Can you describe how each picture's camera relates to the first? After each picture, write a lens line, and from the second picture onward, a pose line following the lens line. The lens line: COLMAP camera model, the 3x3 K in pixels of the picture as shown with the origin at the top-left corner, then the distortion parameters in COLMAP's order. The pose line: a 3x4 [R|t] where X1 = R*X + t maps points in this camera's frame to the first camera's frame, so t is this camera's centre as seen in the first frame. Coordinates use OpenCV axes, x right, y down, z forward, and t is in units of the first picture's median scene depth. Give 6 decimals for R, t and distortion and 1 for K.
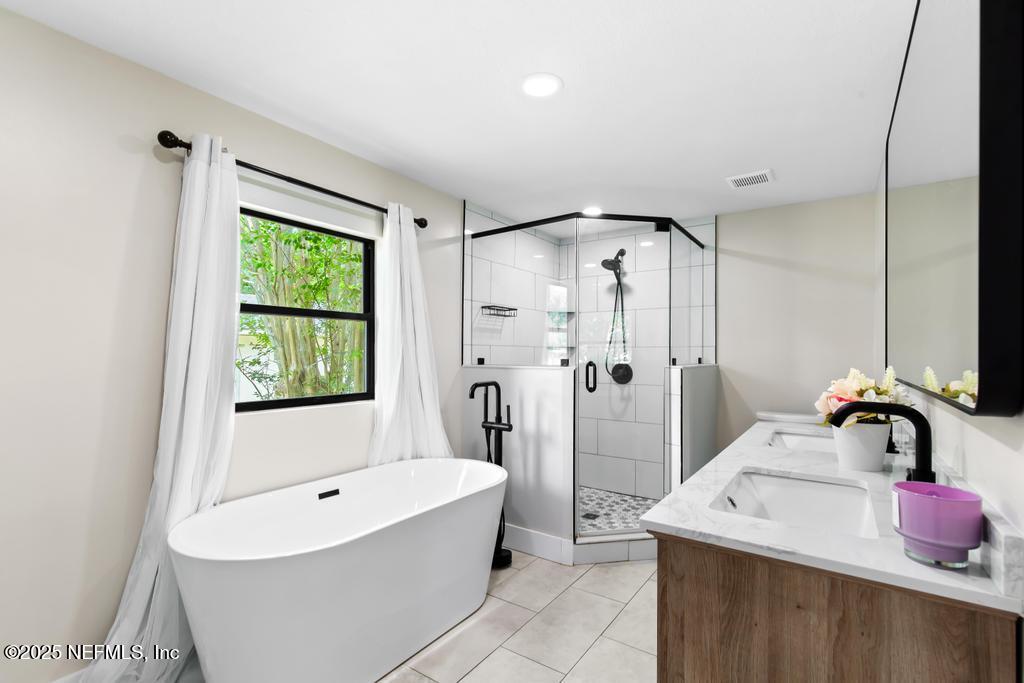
lens RADIAL K [[476.2, 0, 511.8], [0, 476.2, 343.4], [0, 0, 1]] dist [0.008694, -0.003336]
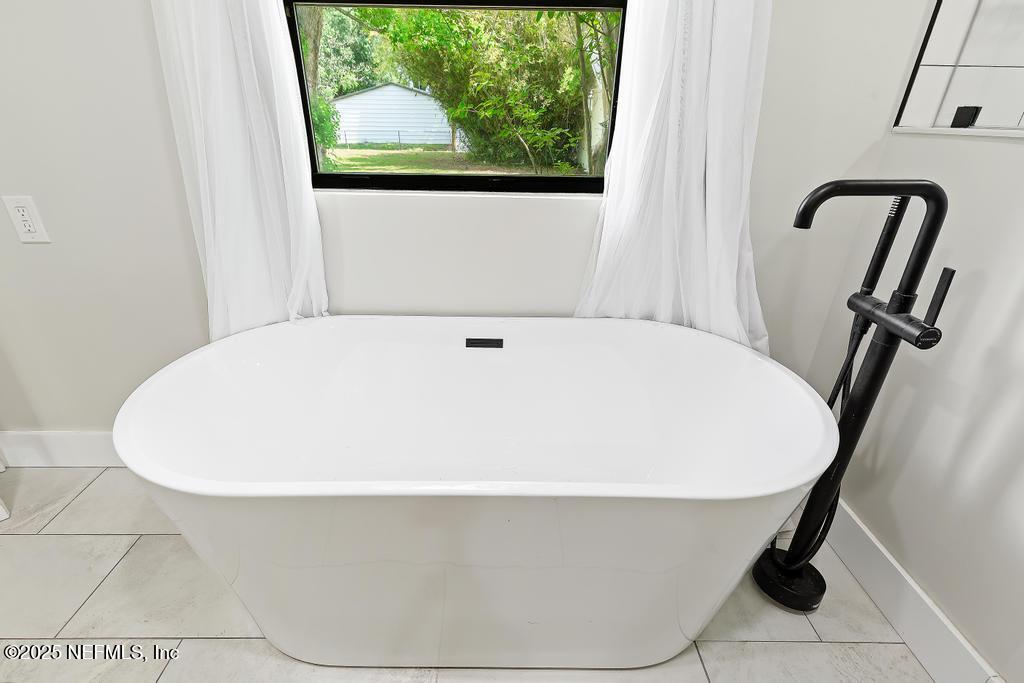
lens RADIAL K [[476.2, 0, 504.0], [0, 476.2, 344.7], [0, 0, 1]] dist [0.008694, -0.003336]
pose [[0.576848, 0.366996, -0.729768, 0.068249], [-0.001015, 0.893712, 0.448640, 0.035171], [0.816851, -0.258056, 0.515908, 0.590420]]
